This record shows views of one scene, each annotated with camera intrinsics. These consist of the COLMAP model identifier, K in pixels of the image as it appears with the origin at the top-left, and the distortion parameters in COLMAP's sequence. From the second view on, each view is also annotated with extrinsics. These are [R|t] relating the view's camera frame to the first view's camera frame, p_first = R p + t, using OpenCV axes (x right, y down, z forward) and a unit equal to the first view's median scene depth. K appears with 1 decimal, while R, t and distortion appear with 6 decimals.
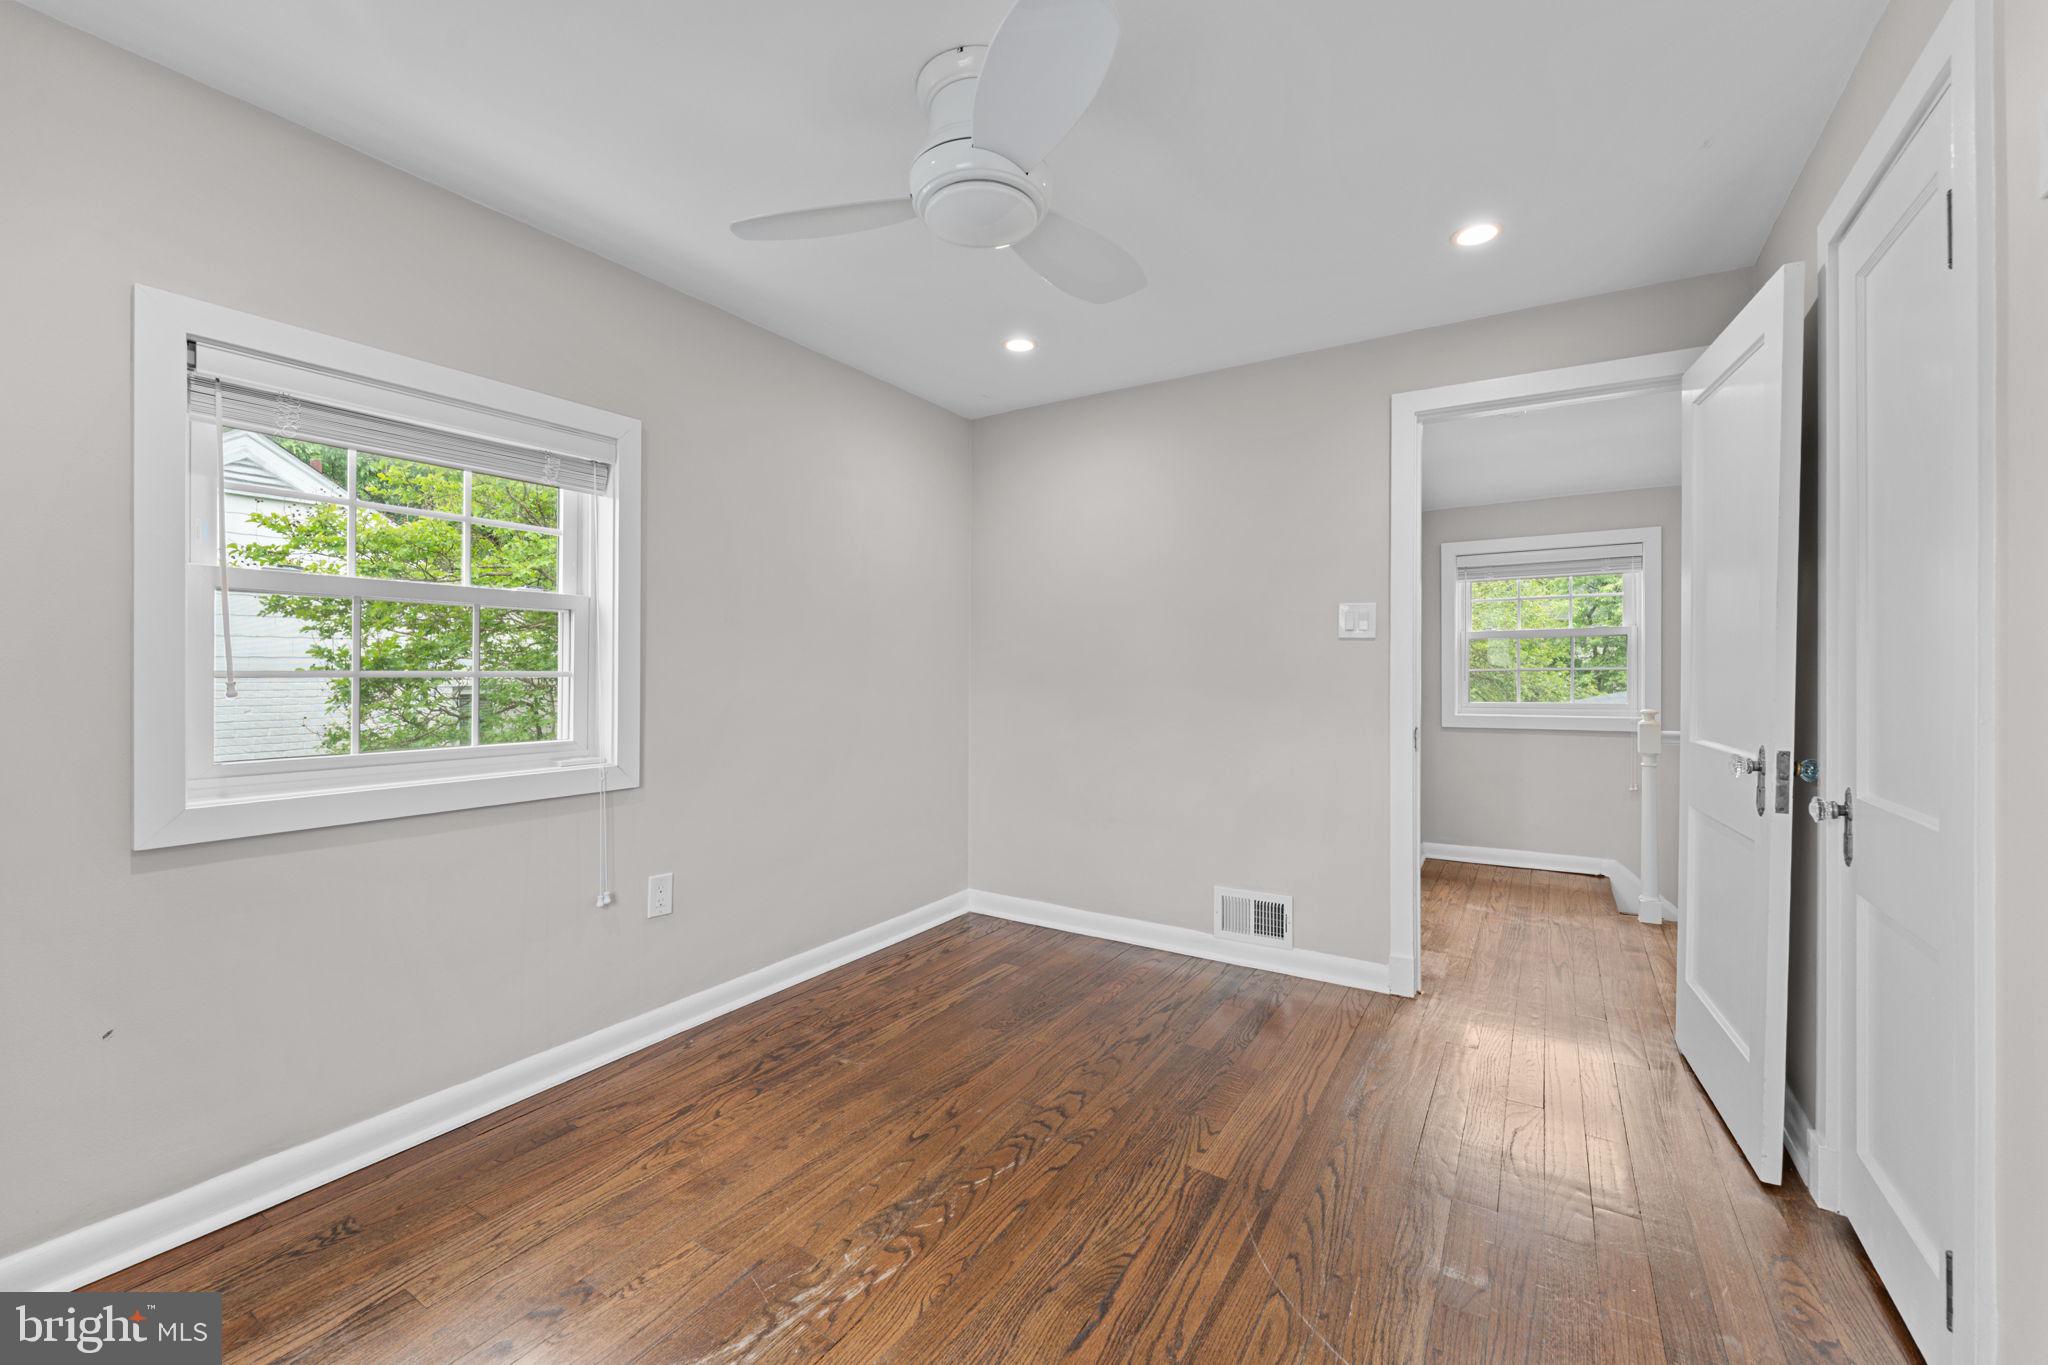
lens RADIAL K [[818.0, 0, 1030.3], [0, 818.0, 676.4], [0, 0, 1]] dist [-0.002711, 0.000171]
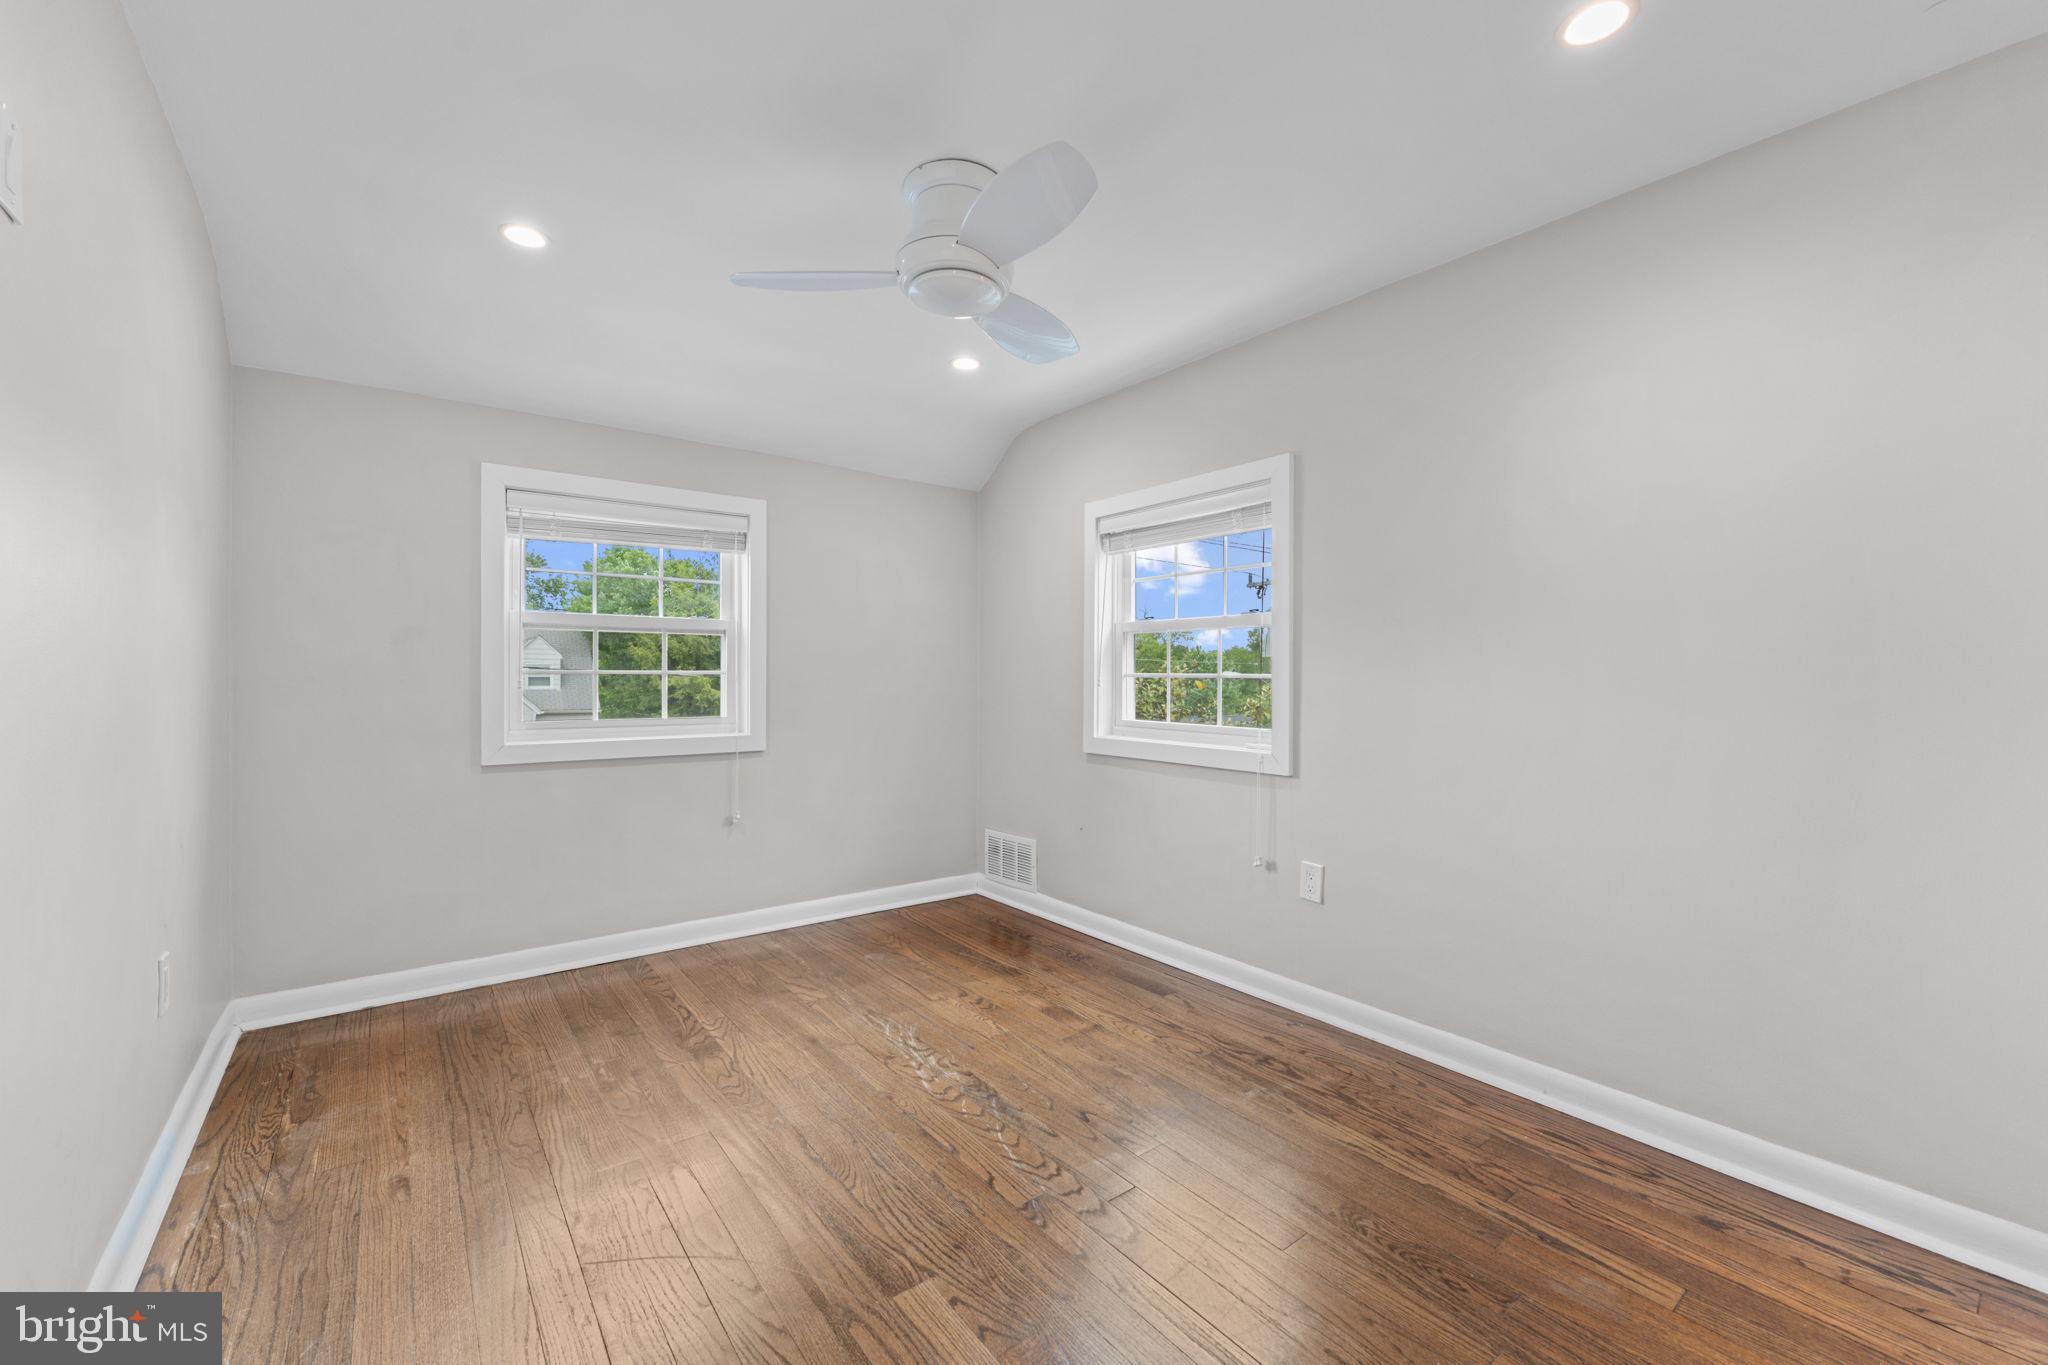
lens RADIAL K [[818.0, 0, 1016.5], [0, 818.0, 680.0], [0, 0, 1]] dist [-0.002711, 0.000171]
pose [[-0.356404, 0.002502, -0.934329, 0.745505], [-0.009255, 0.999938, 0.006208, -0.001564], [0.934286, 0.010860, -0.356359, 1.096474]]
